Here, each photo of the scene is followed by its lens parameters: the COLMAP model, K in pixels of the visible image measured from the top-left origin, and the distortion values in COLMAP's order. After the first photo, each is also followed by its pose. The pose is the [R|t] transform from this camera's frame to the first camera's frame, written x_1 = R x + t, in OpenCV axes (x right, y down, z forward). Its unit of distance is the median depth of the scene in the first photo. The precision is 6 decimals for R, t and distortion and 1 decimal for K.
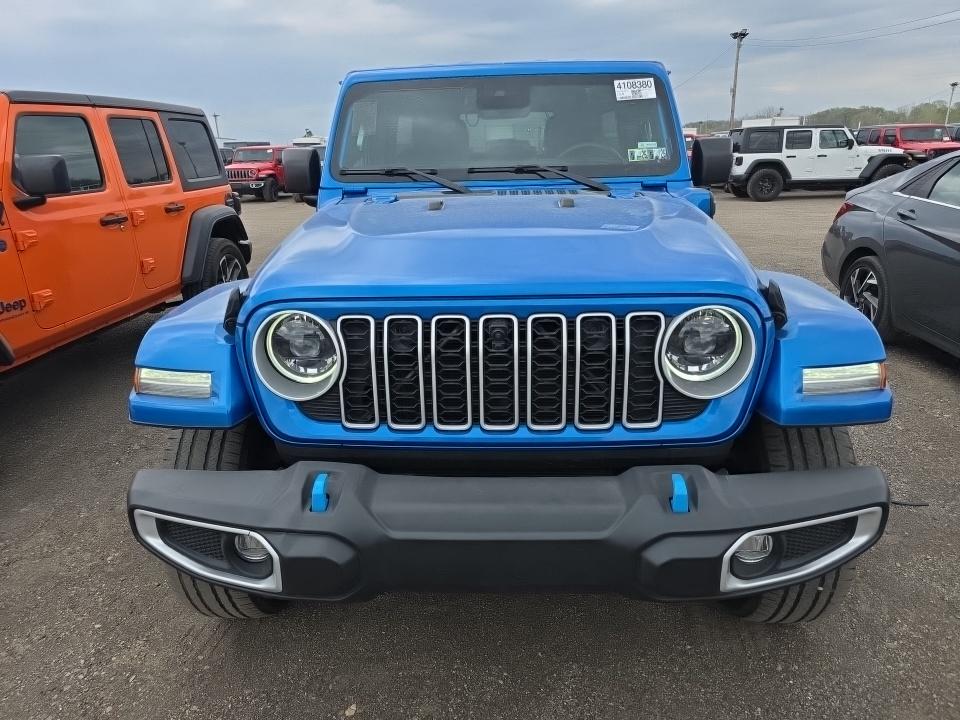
lens RADIAL K [[659.3, 0, 476.4], [0, 659.3, 358.9], [0, 0, 1]] dist [0.081045, -0.086205]
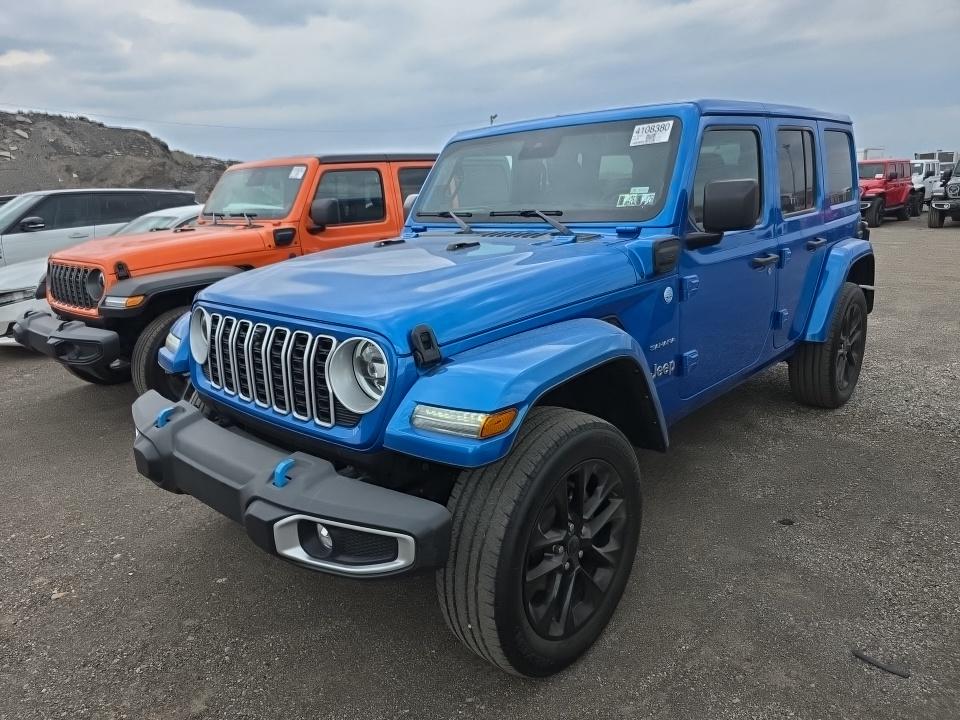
lens RADIAL K [[659.3, 0, 476.4], [0, 659.3, 358.9], [0, 0, 1]] dist [0.081045, -0.086205]
pose [[0.759789, 0.150894, -0.632417, 0.734907], [-0.168689, 0.985137, 0.032389, -0.066326], [0.627905, 0.082073, 0.773950, 0.107436]]
